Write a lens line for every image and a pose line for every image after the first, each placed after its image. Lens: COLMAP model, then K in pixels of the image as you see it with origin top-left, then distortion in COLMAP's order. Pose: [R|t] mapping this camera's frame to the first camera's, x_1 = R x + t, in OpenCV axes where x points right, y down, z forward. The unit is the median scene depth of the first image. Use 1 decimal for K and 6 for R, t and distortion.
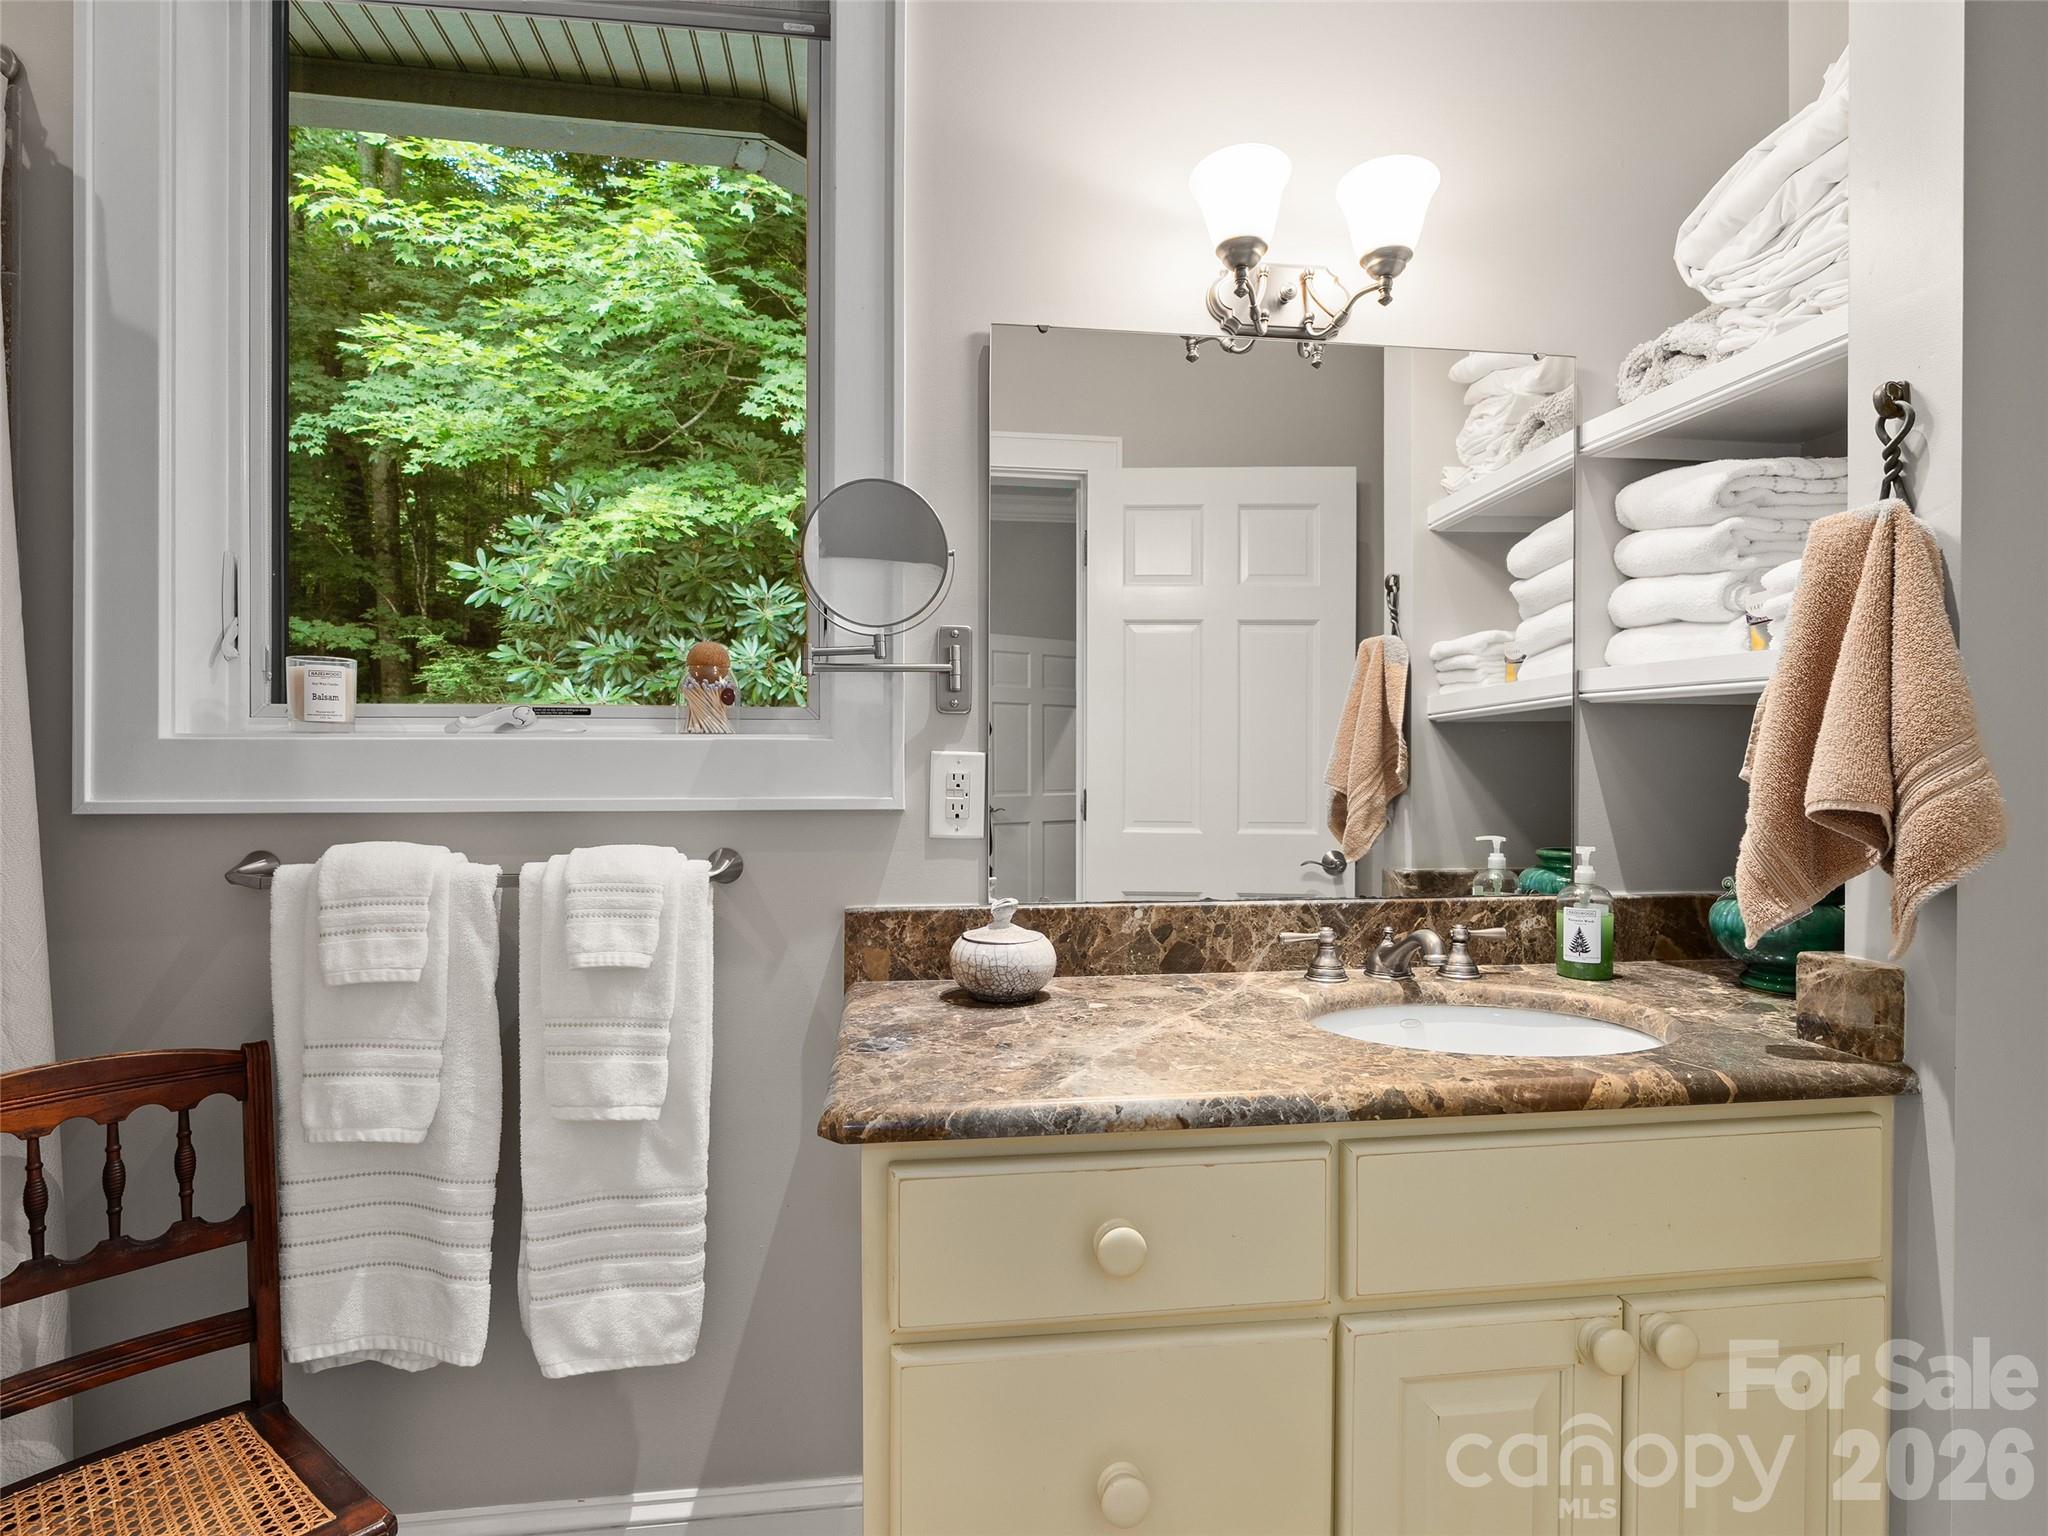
lens RADIAL K [[982.1, 0, 1024.0], [0, 982.1, 768.0], [0, 0, 1]] dist [-0.019200, 0.015133]
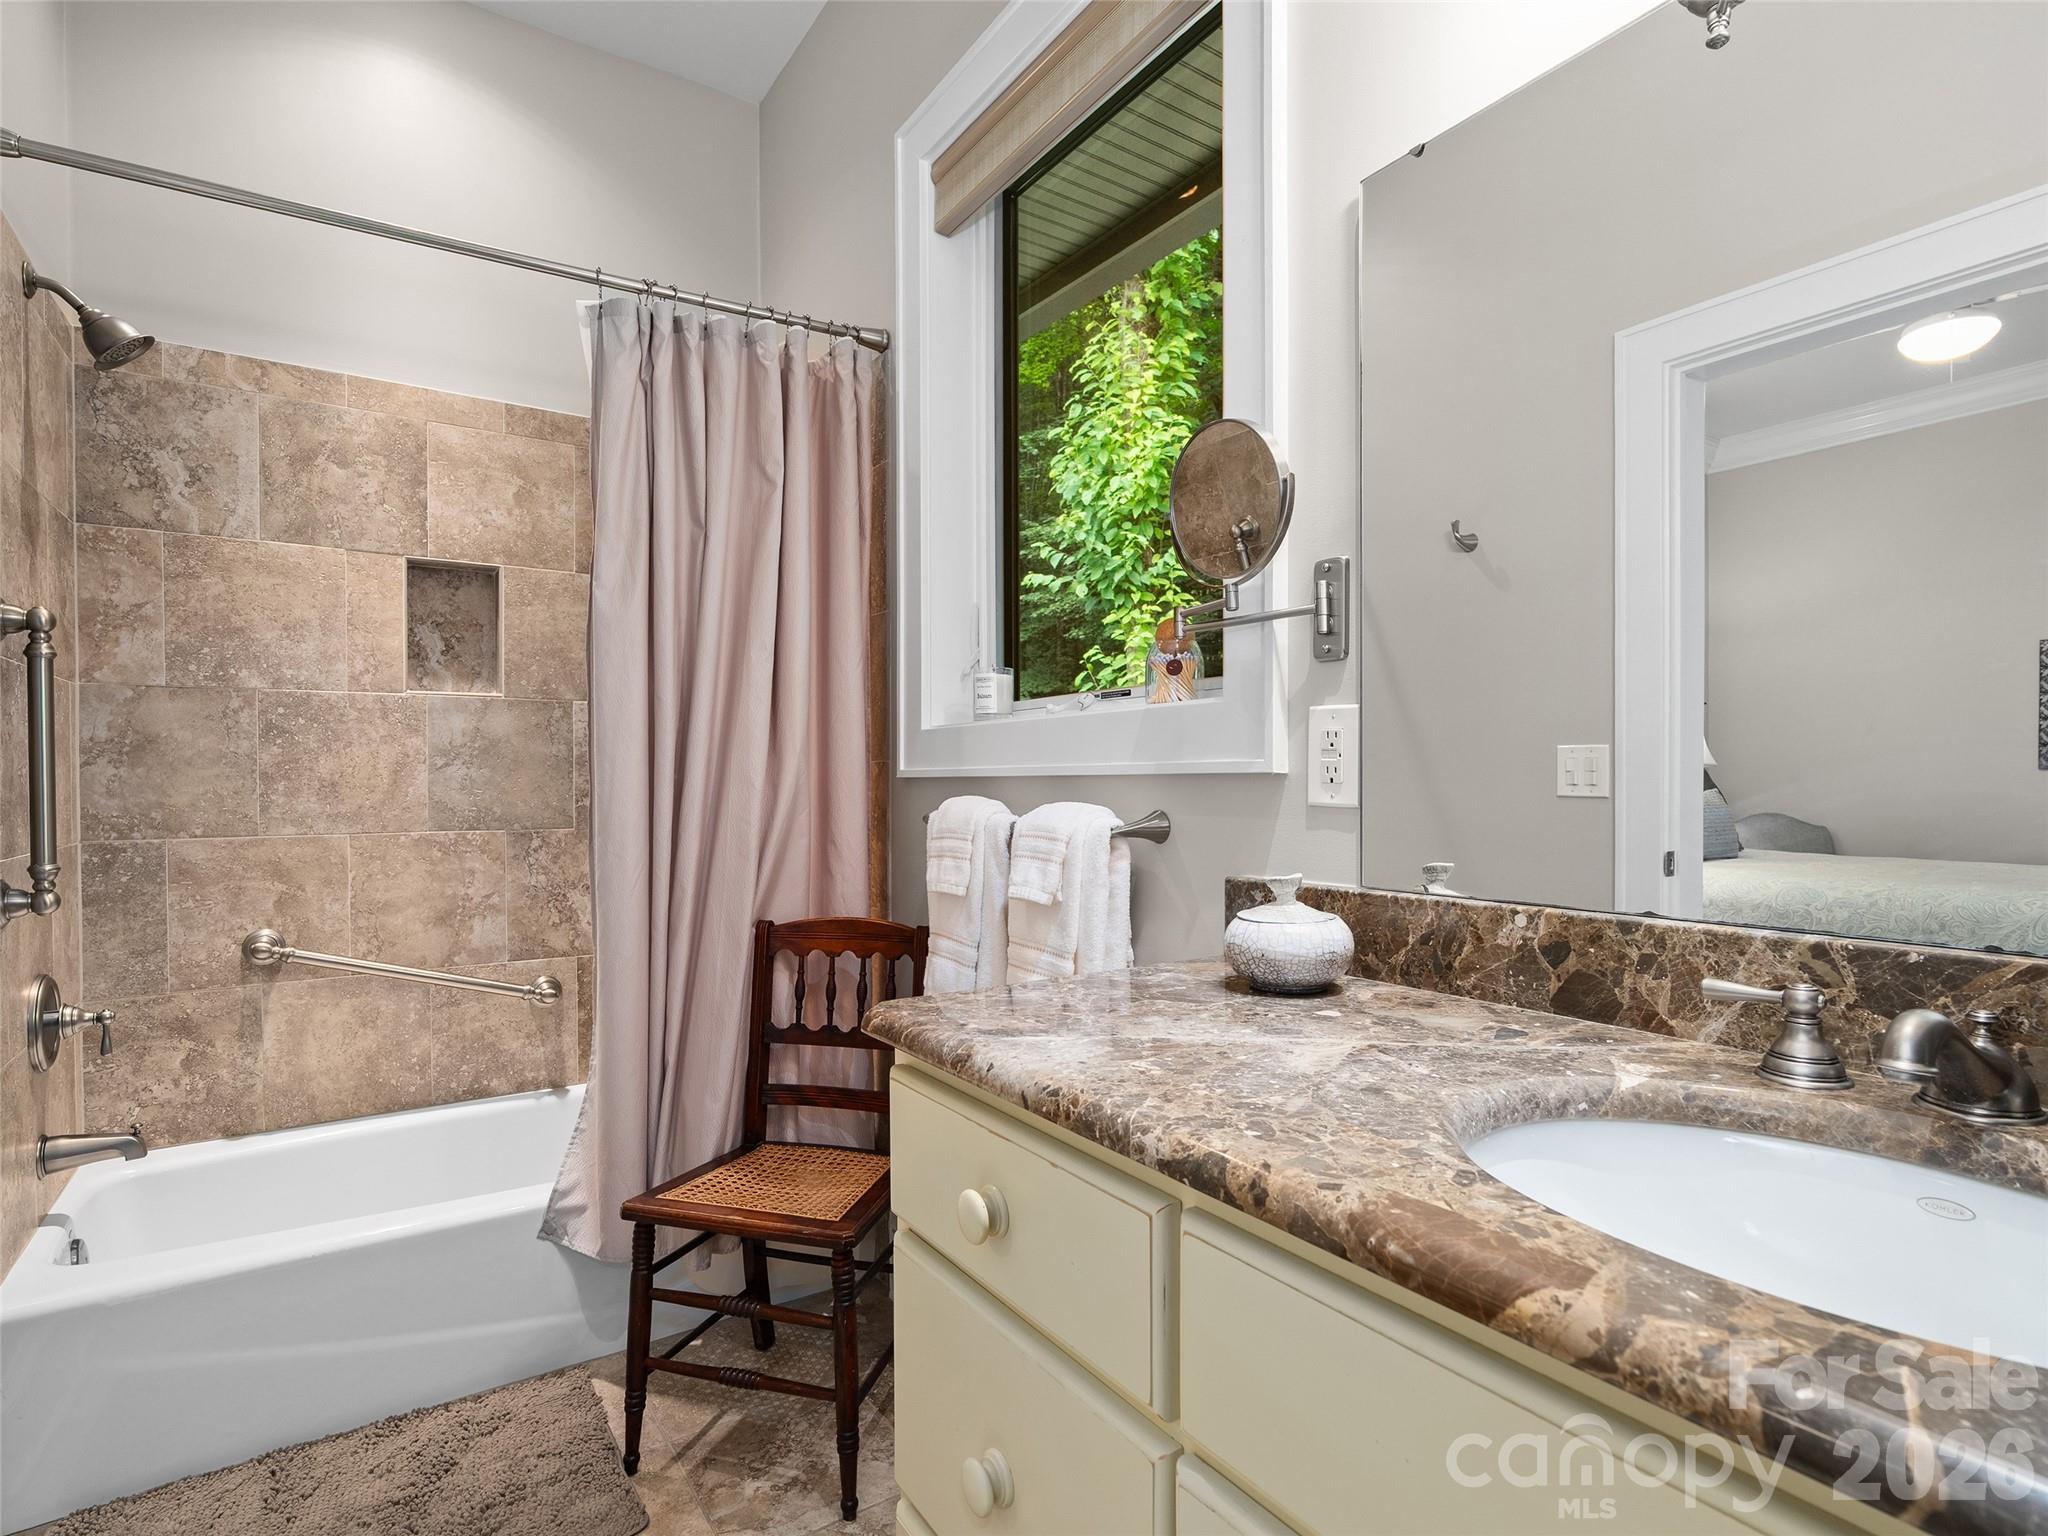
lens RADIAL K [[1014.3, 0, 1025.3], [0, 1014.3, 773.7], [0, 0, 1]] dist [-0.021053, 0.016774]
pose [[0.462110, -0.007129, -0.886794, 0.682760], [0.008189, 0.999959, -0.003771, 0.051117], [0.886785, -0.005520, 0.462150, 0.411790]]
